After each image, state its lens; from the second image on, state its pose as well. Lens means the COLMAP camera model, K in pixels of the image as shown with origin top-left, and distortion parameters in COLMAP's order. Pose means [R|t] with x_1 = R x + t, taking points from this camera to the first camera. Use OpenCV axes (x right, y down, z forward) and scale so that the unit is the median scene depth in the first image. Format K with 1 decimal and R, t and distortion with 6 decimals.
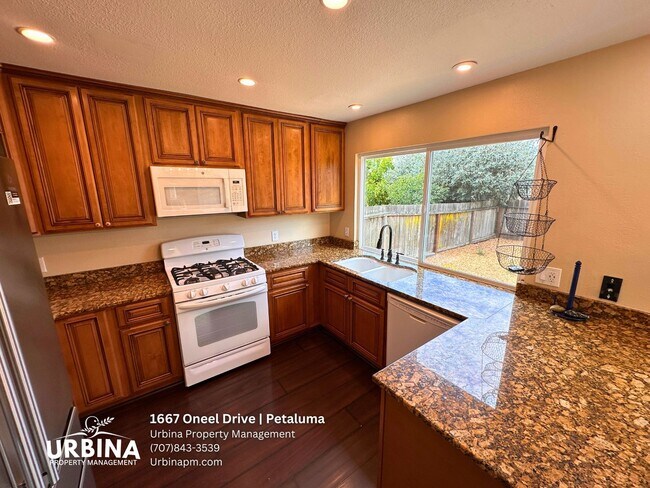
lens RADIAL K [[258.4, 0, 323.7], [0, 258.4, 243.8], [0, 0, 1]] dist [-0.002634, -0.000042]
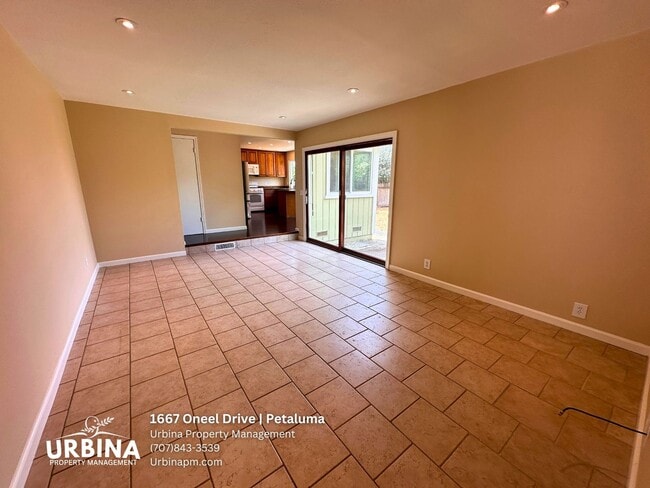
lens RADIAL K [[258.4, 0, 323.7], [0, 258.4, 243.8], [0, 0, 1]] dist [-0.002634, -0.000042]
pose [[0.999824, 0.011720, 0.014648, 0.634851], [-0.011953, 0.999802, 0.015932, 0.828348], [-0.014458, -0.016104, 0.999766, -2.909257]]
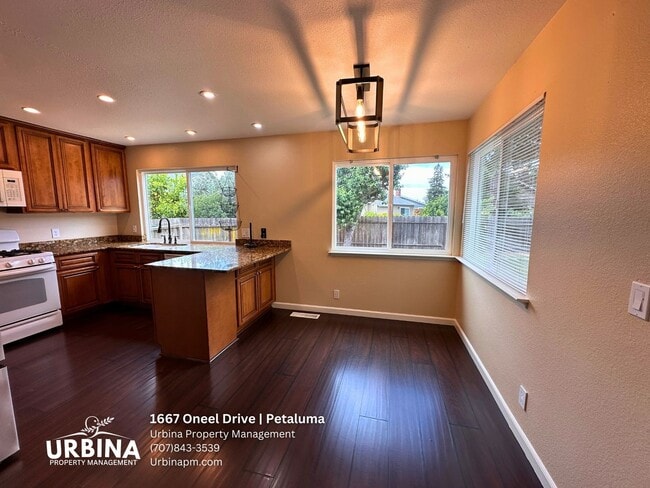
lens RADIAL K [[258.4, 0, 323.7], [0, 258.4, 243.8], [0, 0, 1]] dist [-0.002634, -0.000042]
pose [[0.770422, -0.071996, 0.633456, -0.004167], [0.130820, 0.990313, -0.046550, 0.253324], [-0.623968, 0.118732, 0.772377, -0.678633]]
